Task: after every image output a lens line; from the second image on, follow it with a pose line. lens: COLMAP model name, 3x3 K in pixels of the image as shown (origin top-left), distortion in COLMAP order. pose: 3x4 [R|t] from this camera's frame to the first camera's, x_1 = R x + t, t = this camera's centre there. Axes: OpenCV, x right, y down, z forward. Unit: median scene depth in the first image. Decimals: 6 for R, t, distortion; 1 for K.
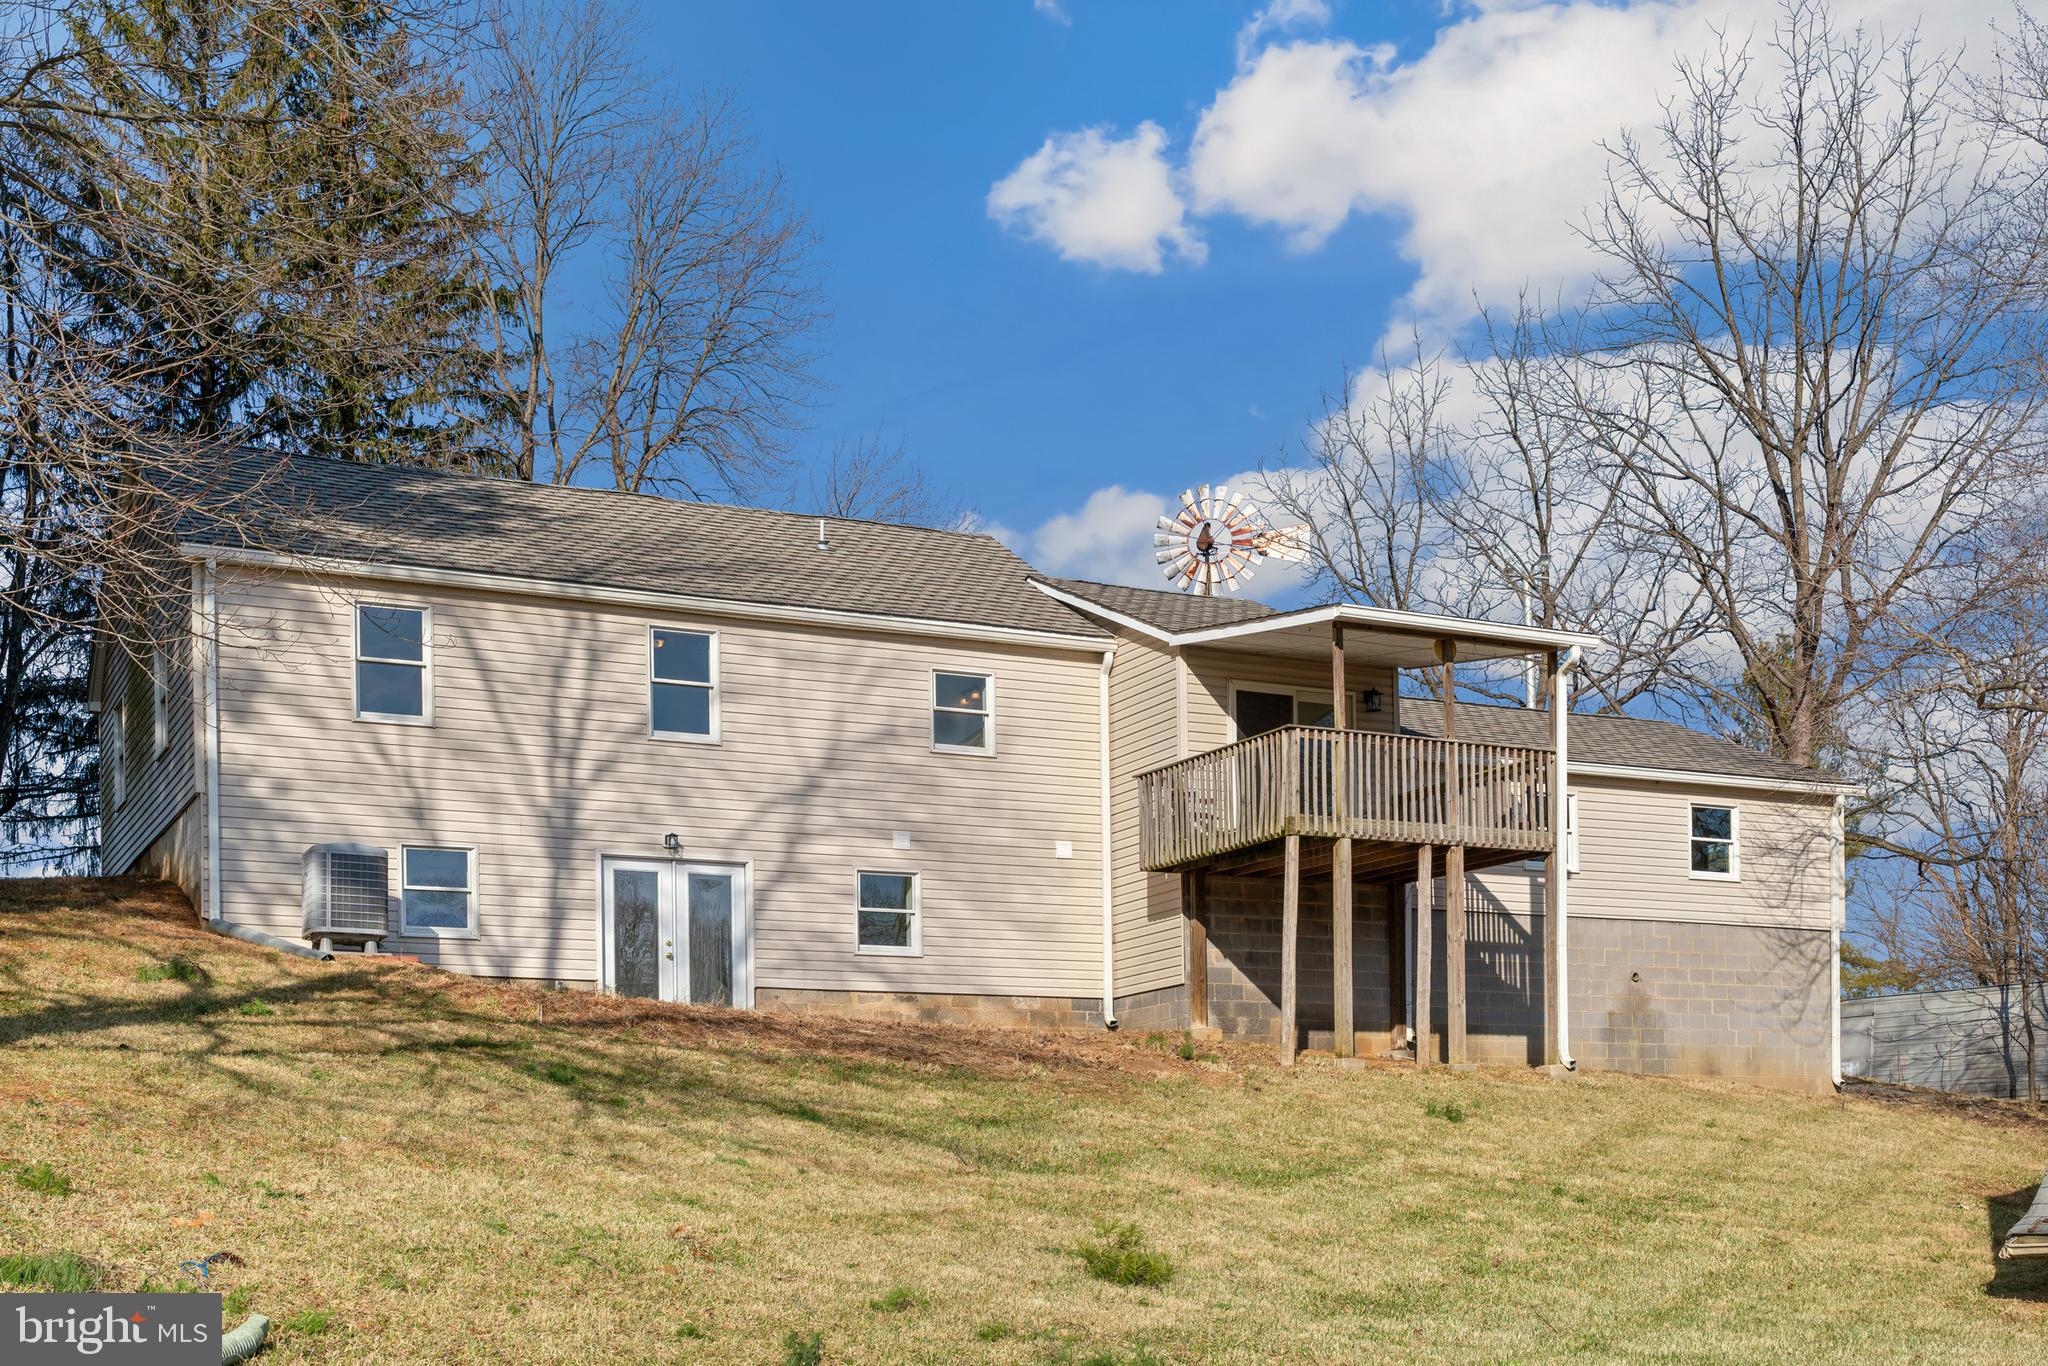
lens RADIAL K [[2596.8, 0, 1028.8], [0, 2596.8, 677.9], [0, 0, 1]] dist [-0.010526, 0.000000]
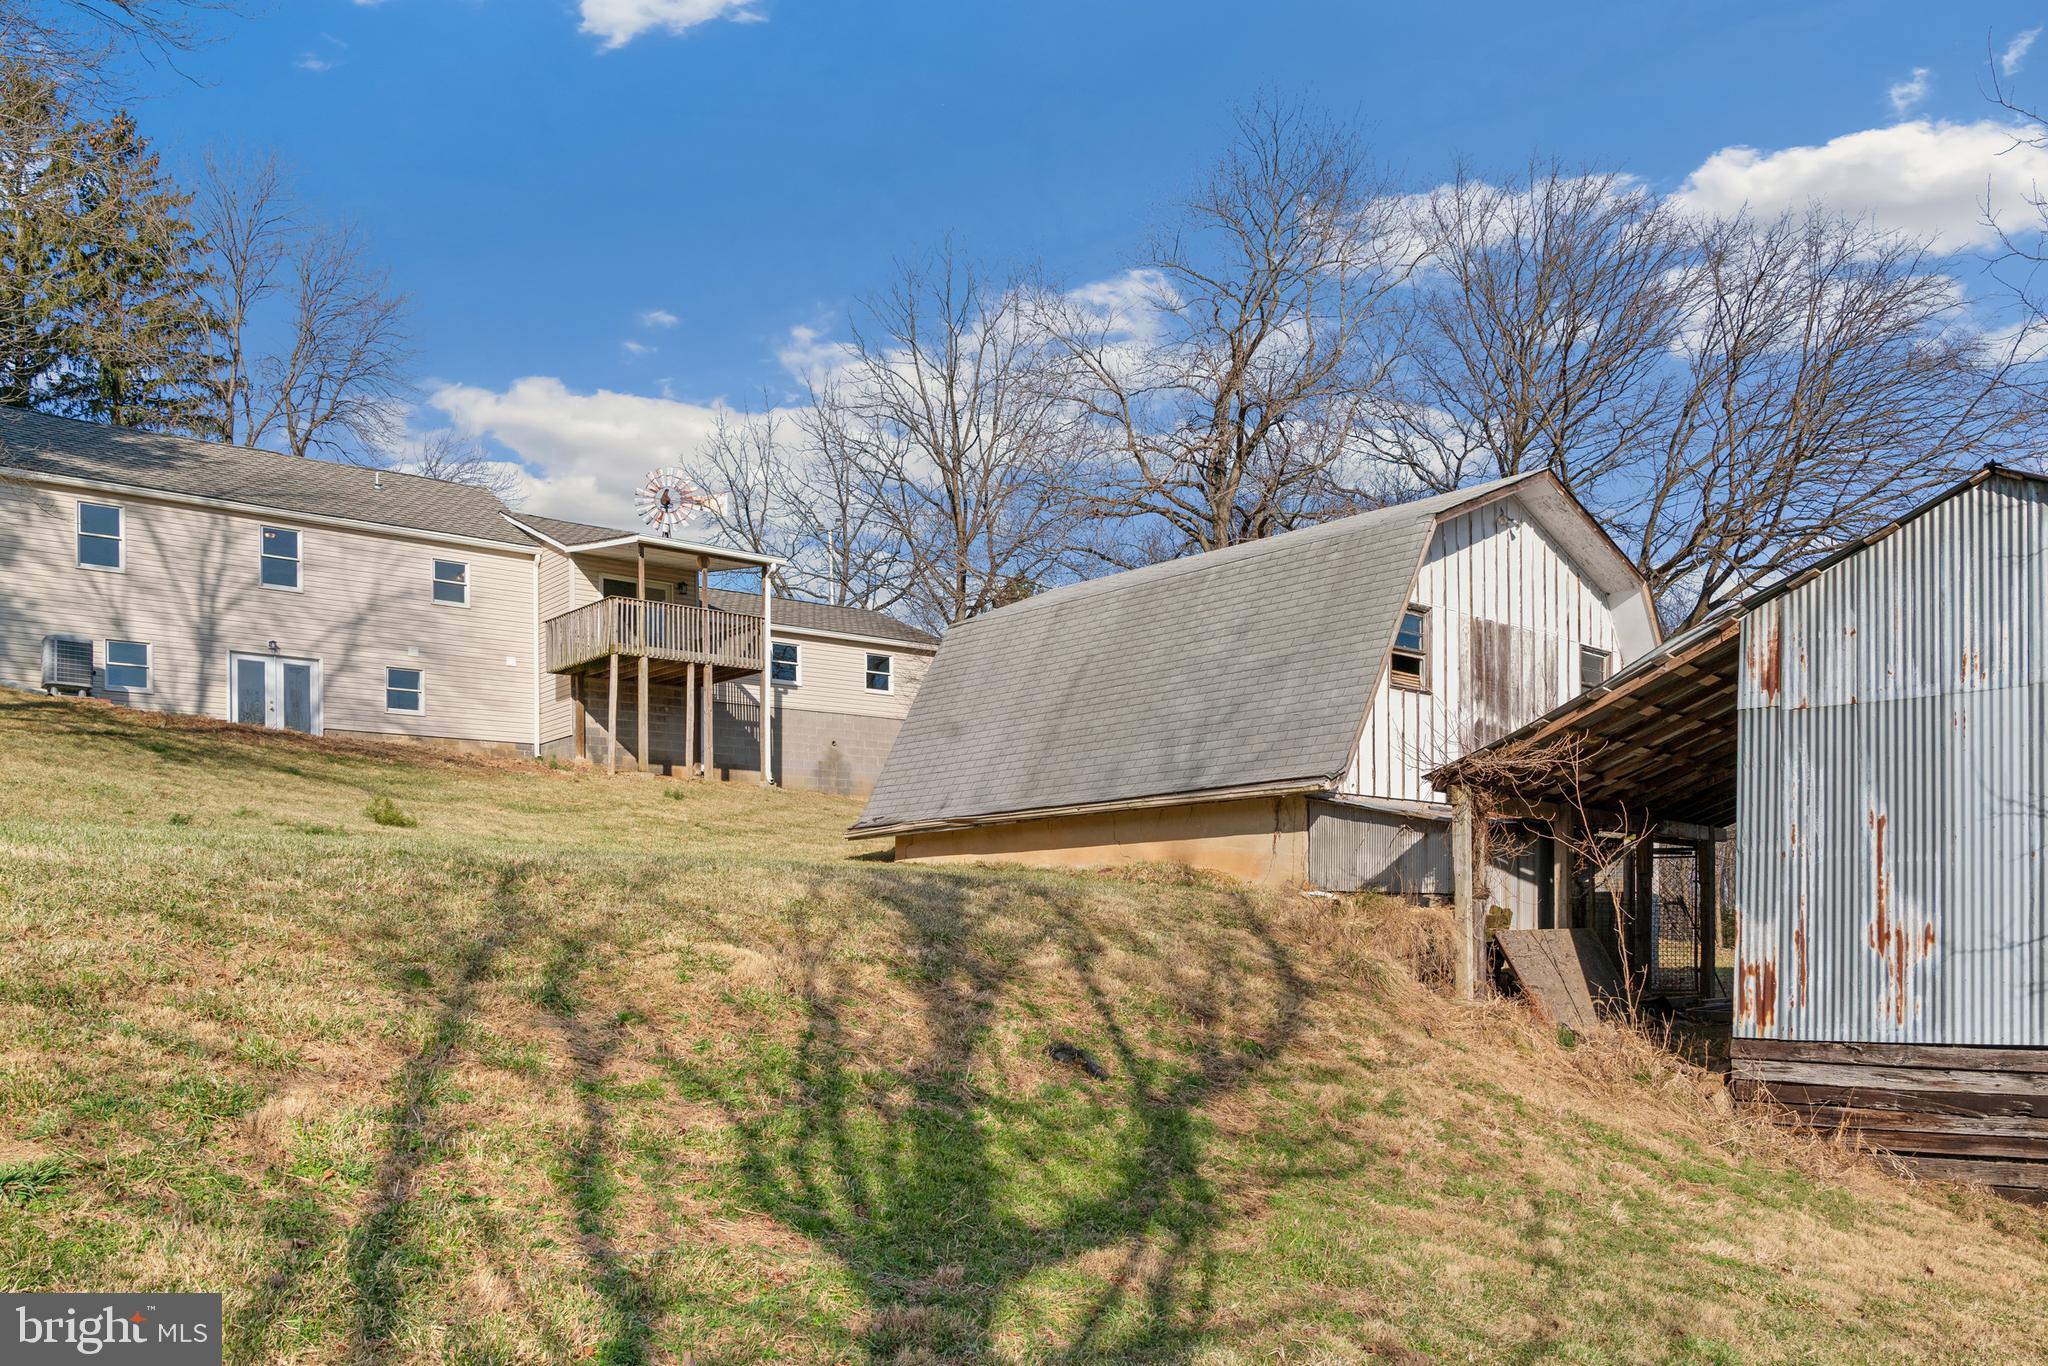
lens RADIAL K [[1604.5, 0, 1011.3], [0, 1604.5, 686.4], [0, 0, 1]] dist [-0.026464, -0.002104]
pose [[0.971706, 0.036910, 0.233290, 0.101452], [-0.050641, 0.997302, 0.053142, 0.006220], [-0.230699, -0.063453, 0.970954, -0.194703]]
